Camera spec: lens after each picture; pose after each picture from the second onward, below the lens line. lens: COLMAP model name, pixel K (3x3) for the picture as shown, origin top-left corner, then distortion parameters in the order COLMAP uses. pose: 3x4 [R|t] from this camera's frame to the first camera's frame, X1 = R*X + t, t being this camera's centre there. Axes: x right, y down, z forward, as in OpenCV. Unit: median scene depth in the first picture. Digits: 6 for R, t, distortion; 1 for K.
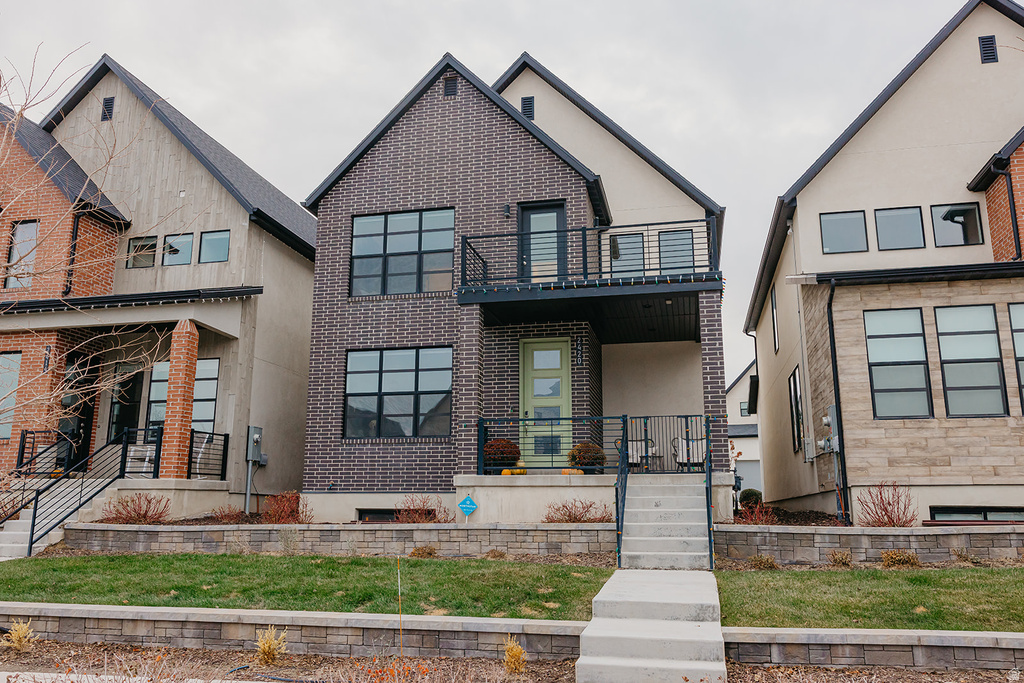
lens RADIAL K [[807.5, 0, 515.7], [0, 807.5, 342.3], [0, 0, 1]] dist [-0.019463, 0.010913]
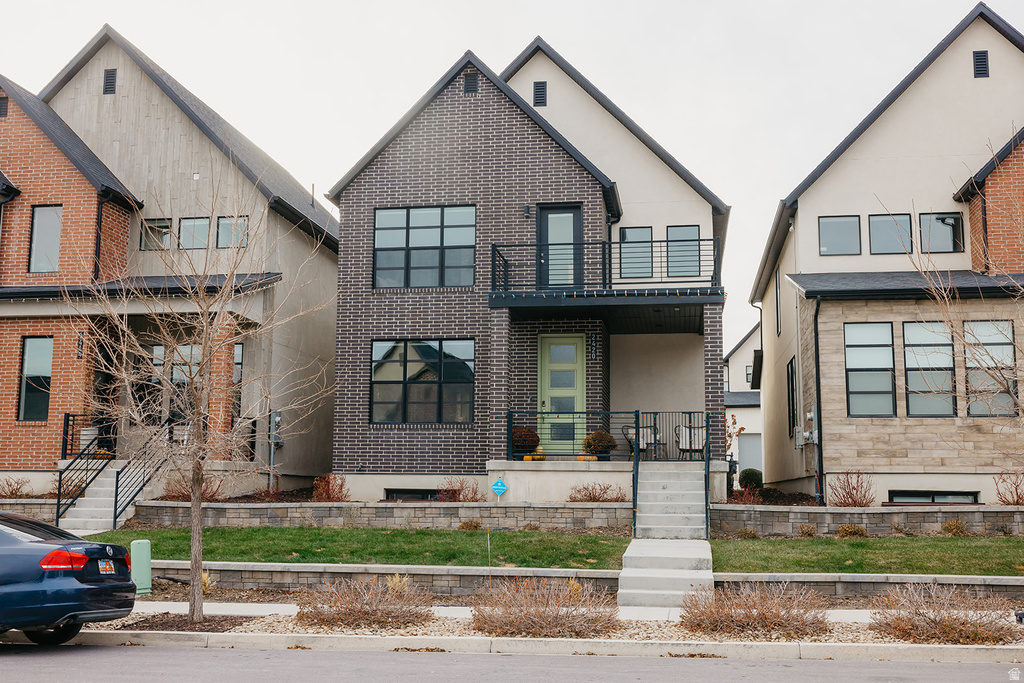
lens RADIAL K [[1136.5, 0, 511.5], [0, 1136.5, 340.1], [0, 0, 1]] dist [-0.017946, 0.000000]
pose [[0.998048, 0.014035, 0.060859, -0.127600], [-0.018643, 0.996947, 0.075820, -0.114770], [-0.059609, -0.076807, 0.995262, -0.528927]]
